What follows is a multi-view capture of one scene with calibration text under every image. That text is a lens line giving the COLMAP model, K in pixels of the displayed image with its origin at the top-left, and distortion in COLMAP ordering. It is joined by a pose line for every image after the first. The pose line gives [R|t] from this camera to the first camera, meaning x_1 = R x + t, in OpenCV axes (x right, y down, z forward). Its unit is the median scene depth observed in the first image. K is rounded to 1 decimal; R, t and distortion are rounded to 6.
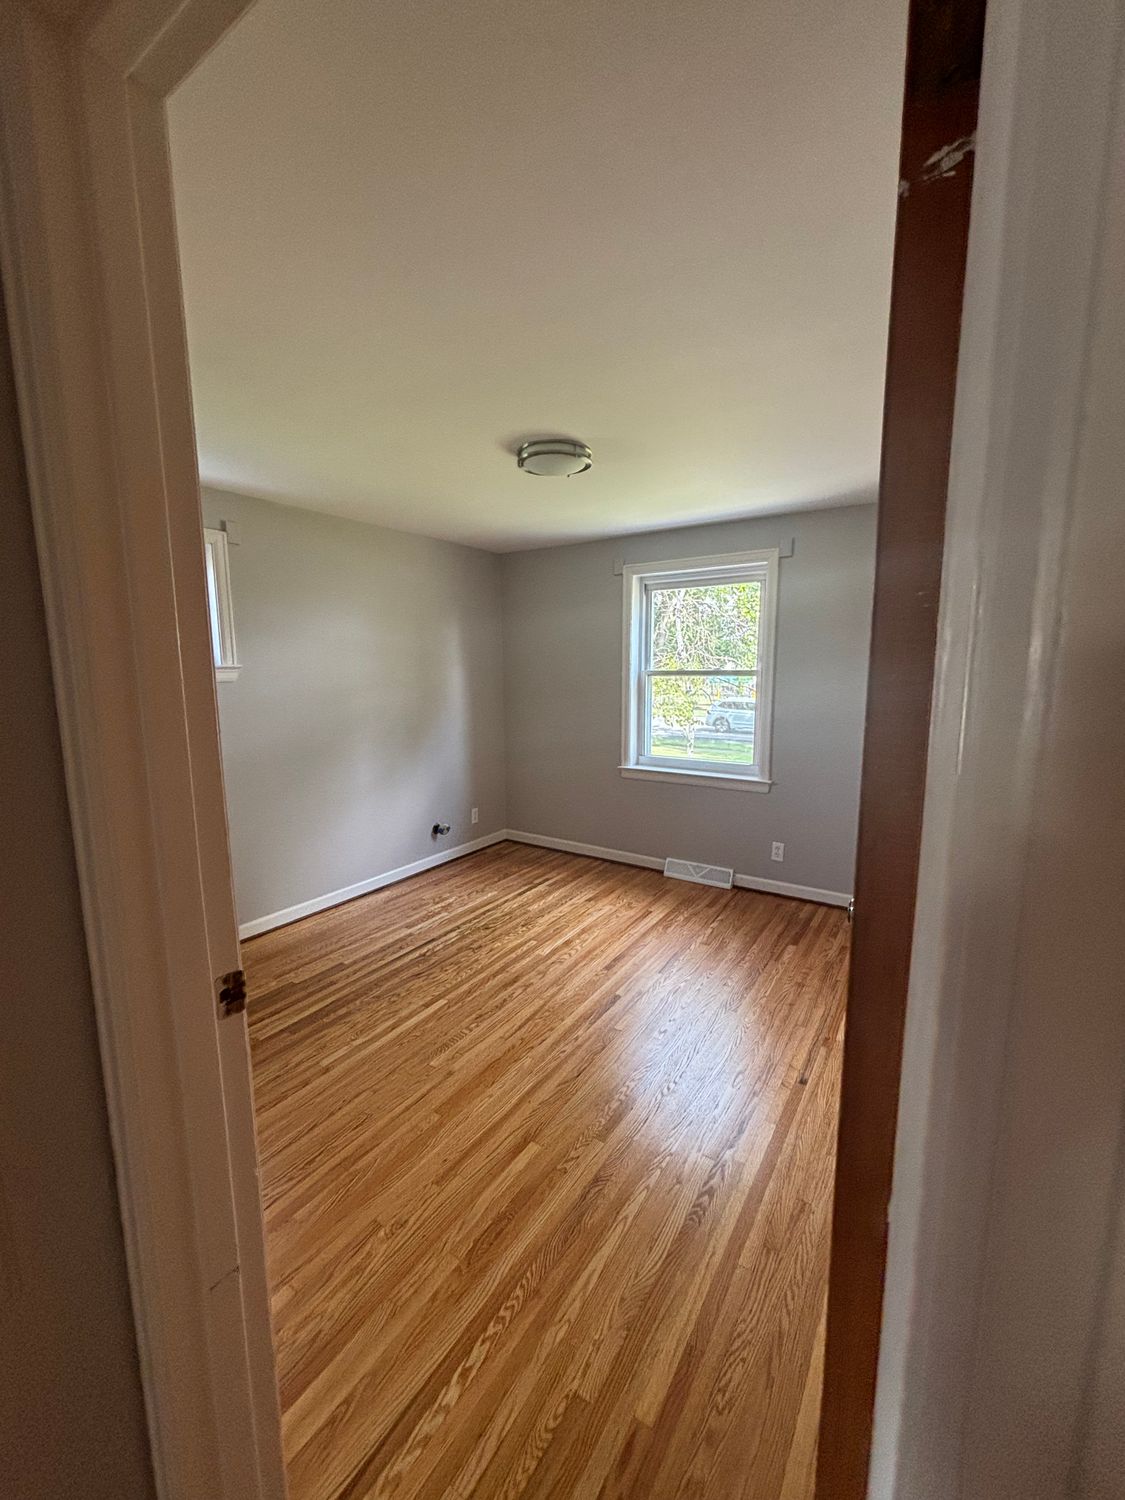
lens RADIAL K [[593.4, 0, 562.5], [0, 593.4, 750.0], [0, 0, 1]] dist [0.000344, 0.000003]
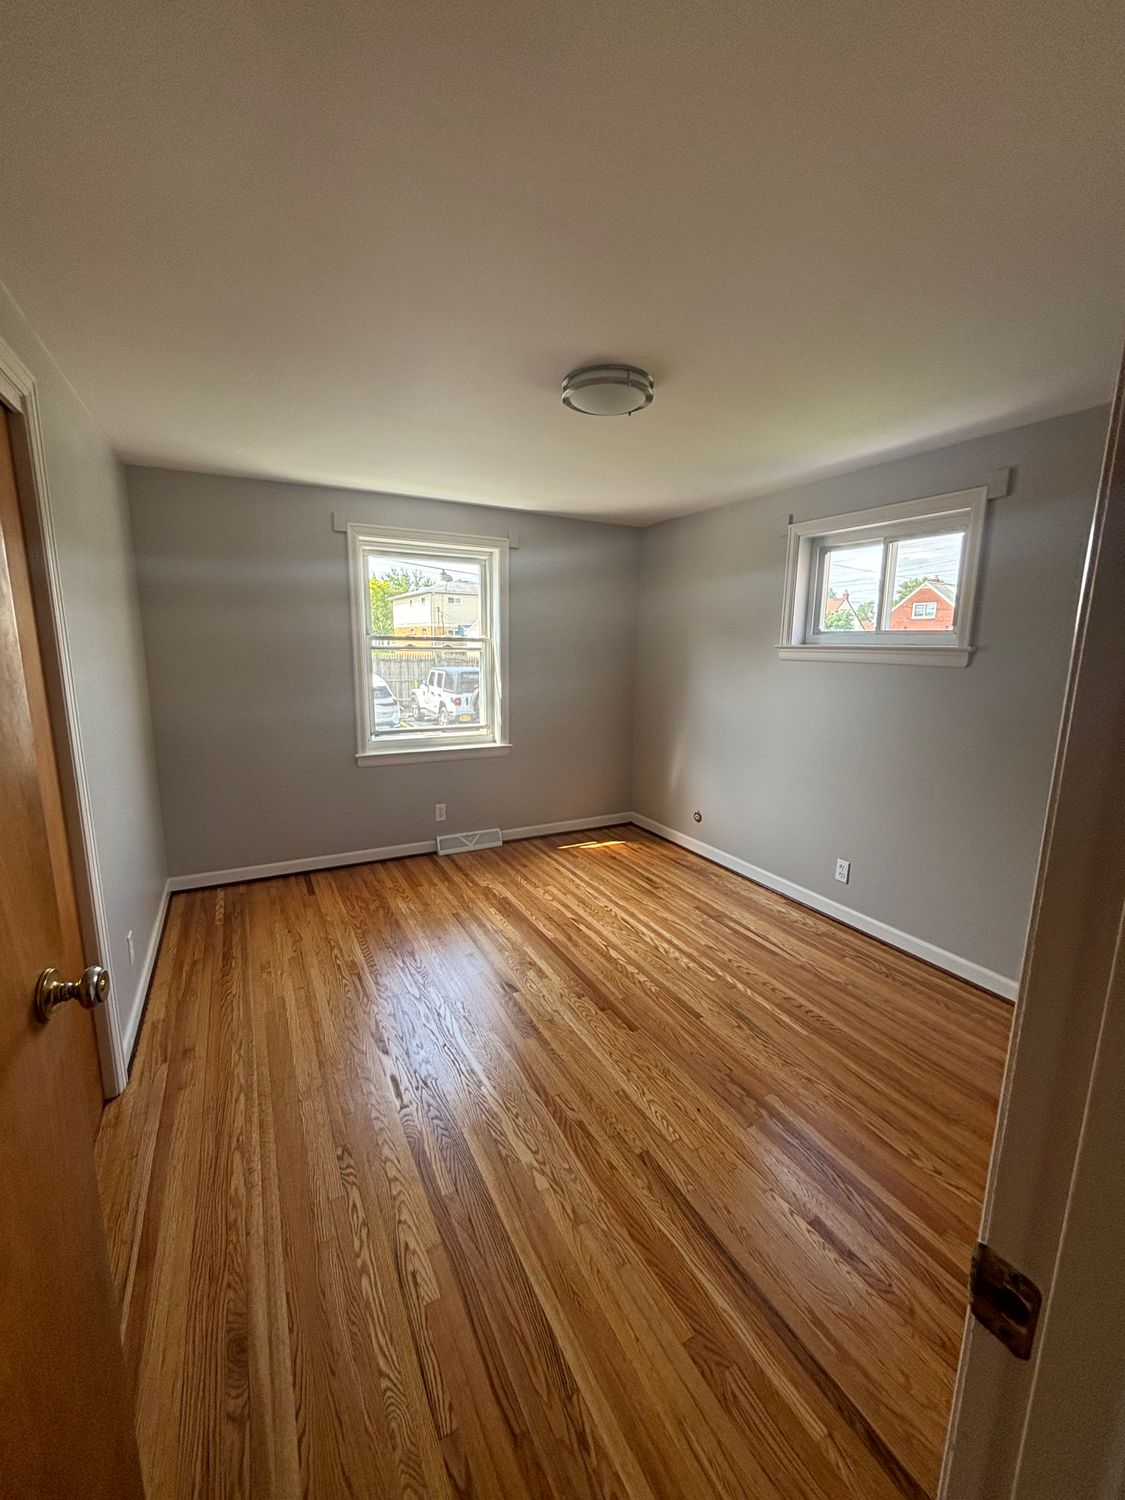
lens RADIAL K [[593.4, 0, 562.5], [0, 593.4, 750.0], [0, 0, 1]] dist [0.000344, 0.000003]
pose [[0.463872, -0.148145, 0.873428, -0.563448], [0.100816, 0.988341, 0.114093, -0.052412], [-0.880147, 0.035131, 0.473399, 0.345159]]
